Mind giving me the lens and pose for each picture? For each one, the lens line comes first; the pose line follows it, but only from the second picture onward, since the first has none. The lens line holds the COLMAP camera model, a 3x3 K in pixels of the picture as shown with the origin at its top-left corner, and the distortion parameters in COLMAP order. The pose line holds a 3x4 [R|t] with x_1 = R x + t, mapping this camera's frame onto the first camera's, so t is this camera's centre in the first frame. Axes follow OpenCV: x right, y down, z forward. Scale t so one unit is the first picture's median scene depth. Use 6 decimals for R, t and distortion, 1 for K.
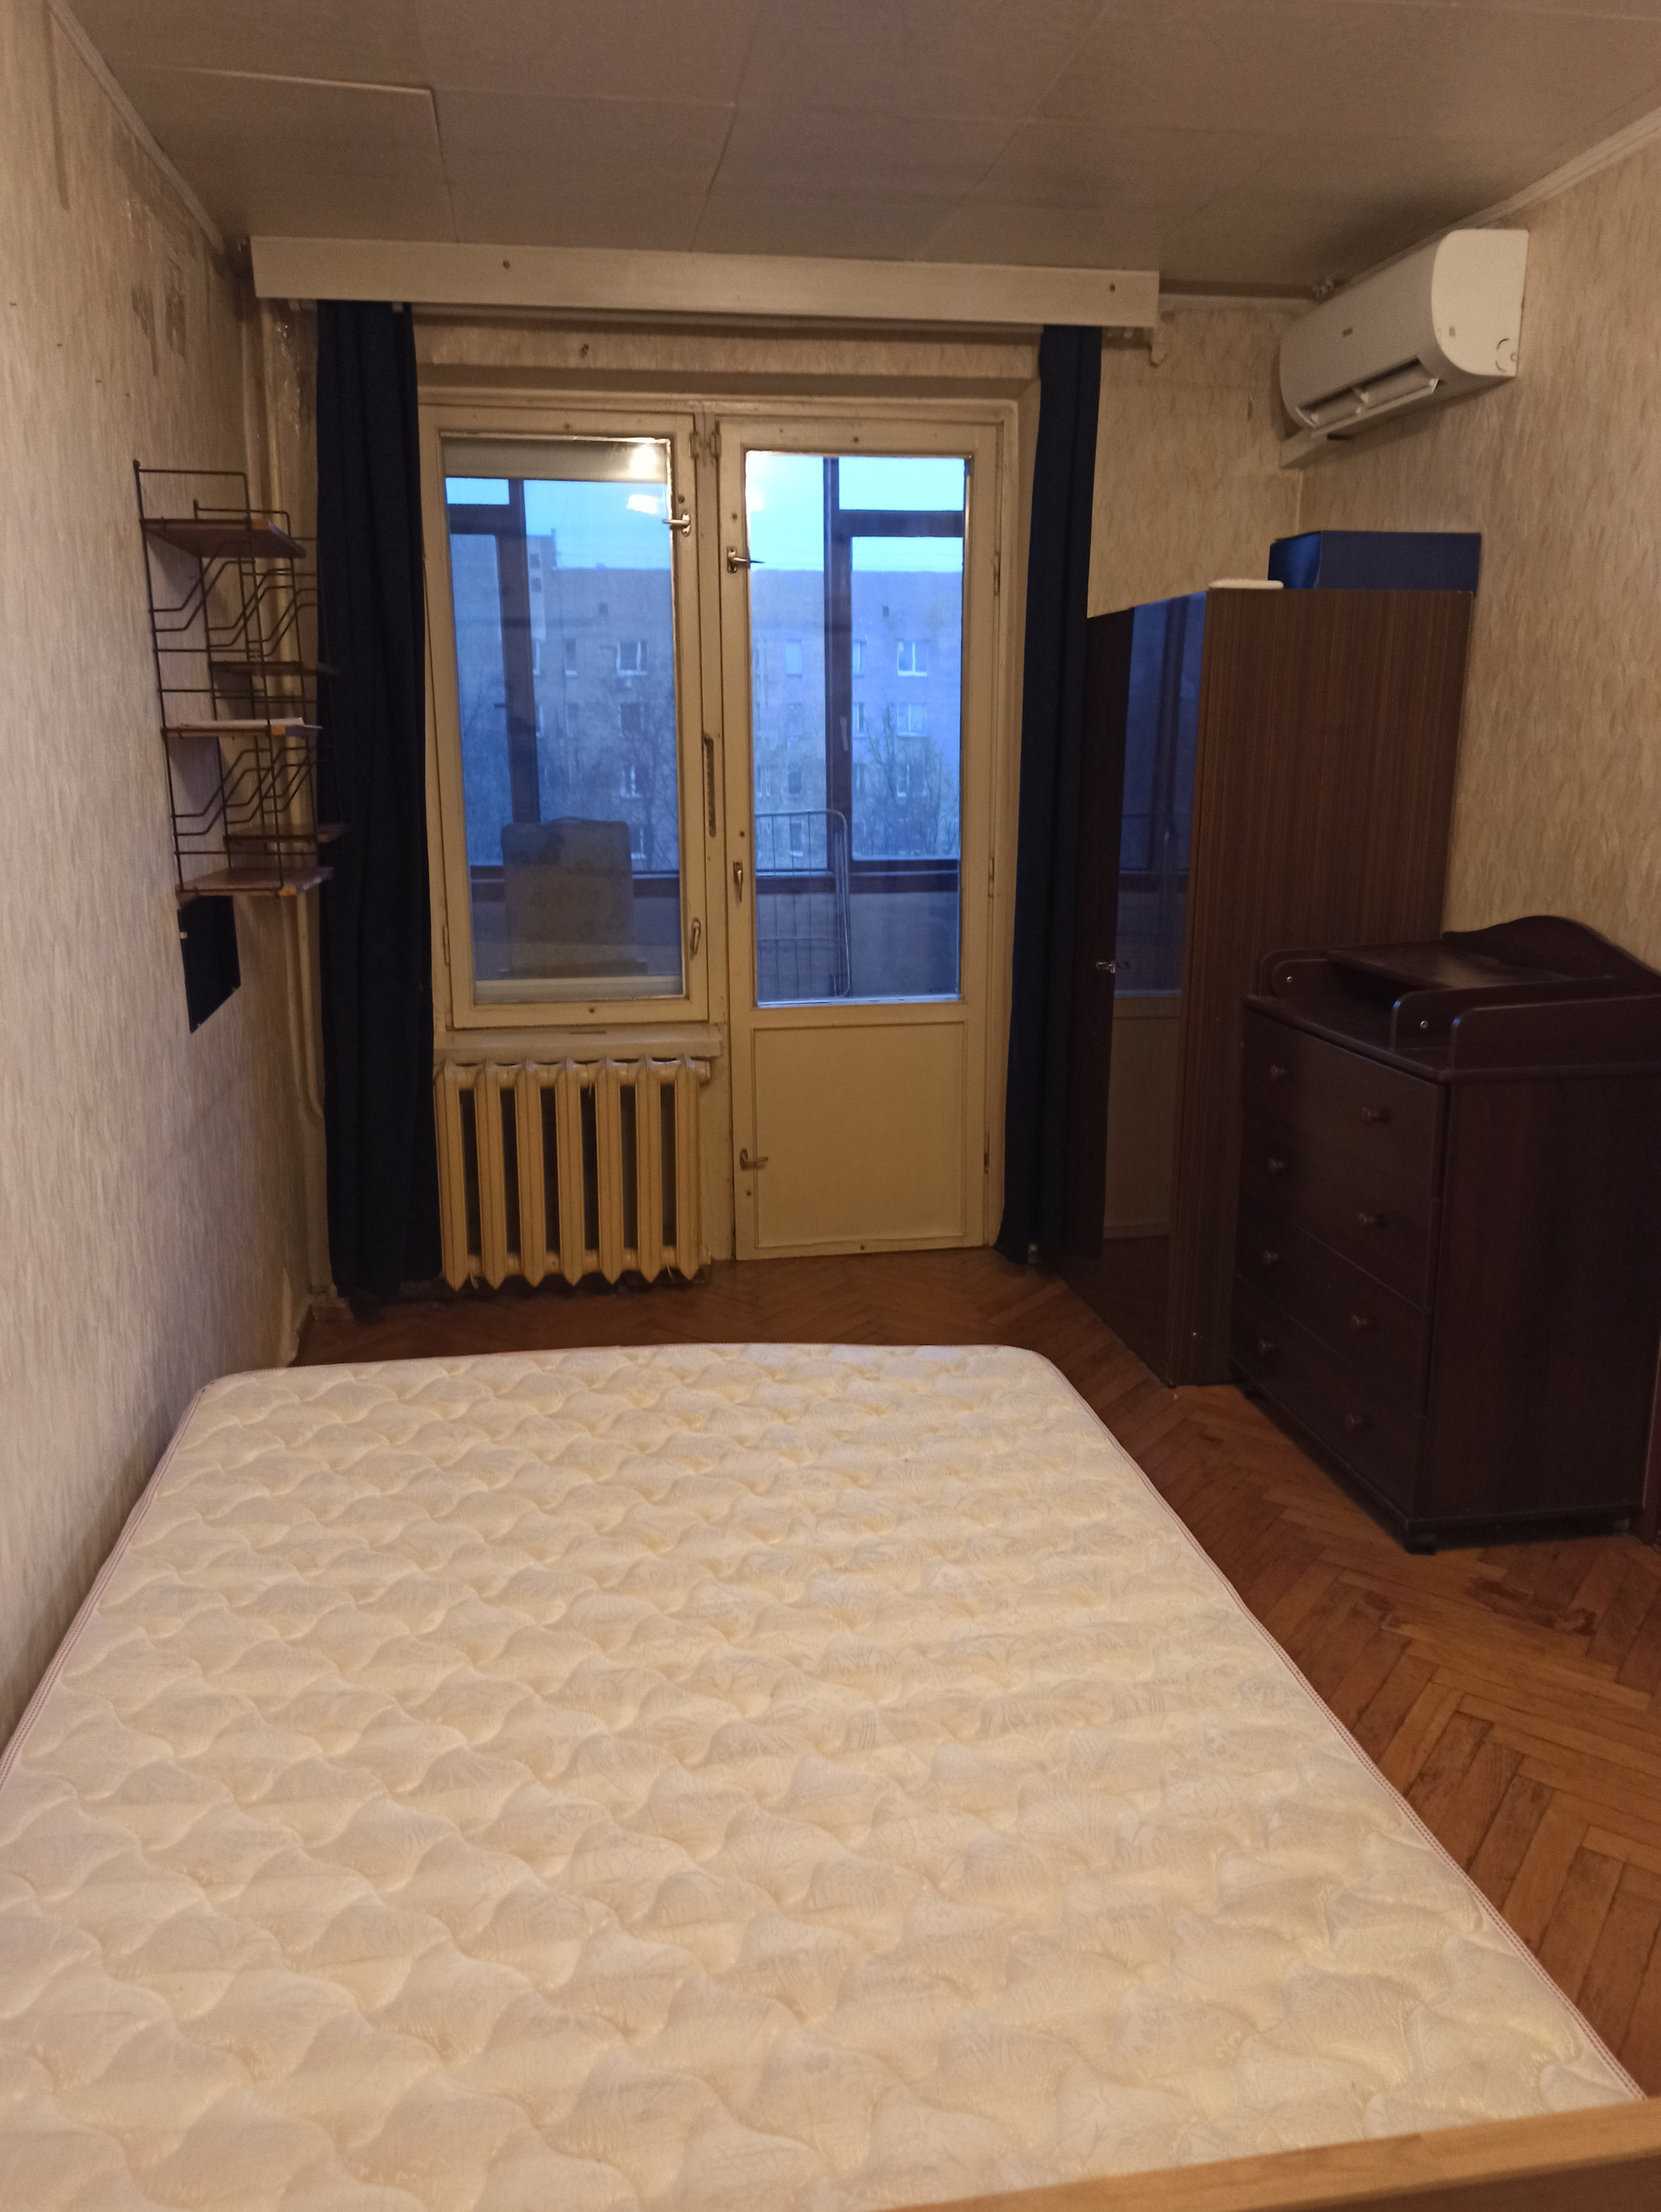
lens RADIAL K [[1625.6, 0, 828.7], [0, 1625.6, 1110.2], [0, 0, 1]] dist [0.031848, -0.027337]
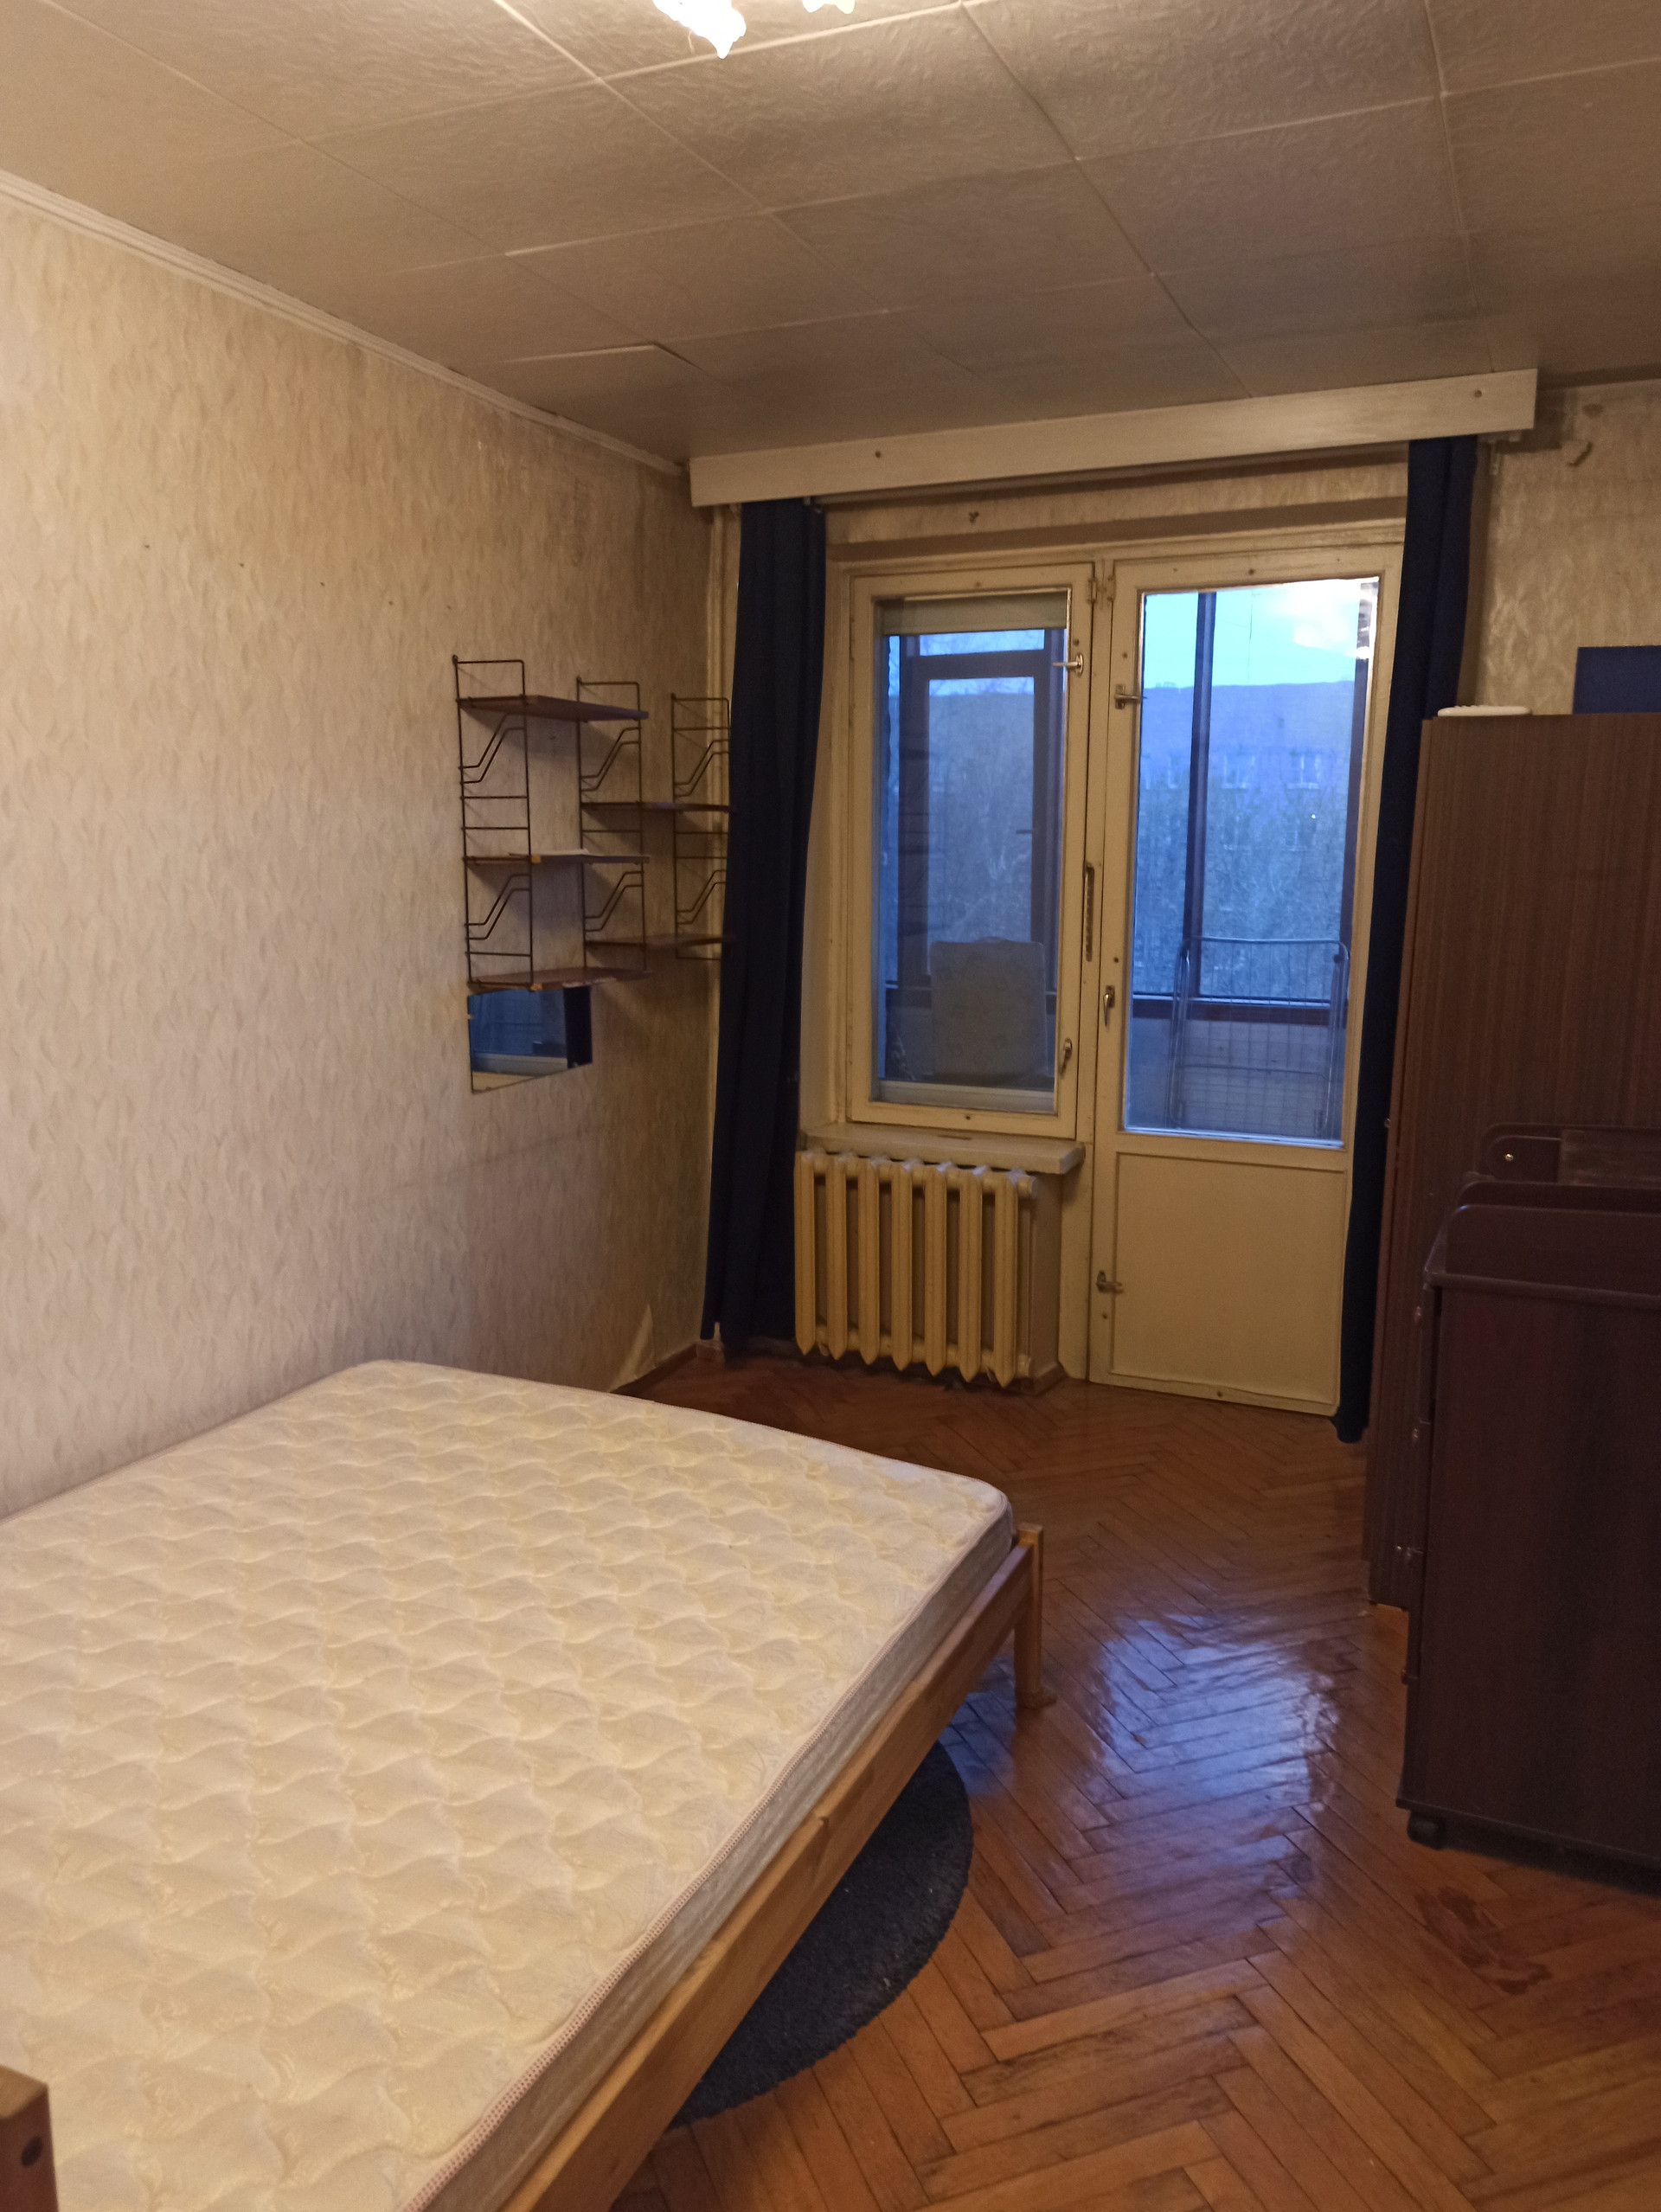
lens RADIAL K [[1625.6, 0, 827.3], [0, 1625.6, 1105.6], [0, 0, 1]] dist [0.031848, -0.027337]
pose [[0.833266, 0.097527, -0.544203, 0.377413], [-0.134807, 0.990450, -0.028914, -0.027766], [0.536186, 0.097455, 0.838455, 0.065642]]
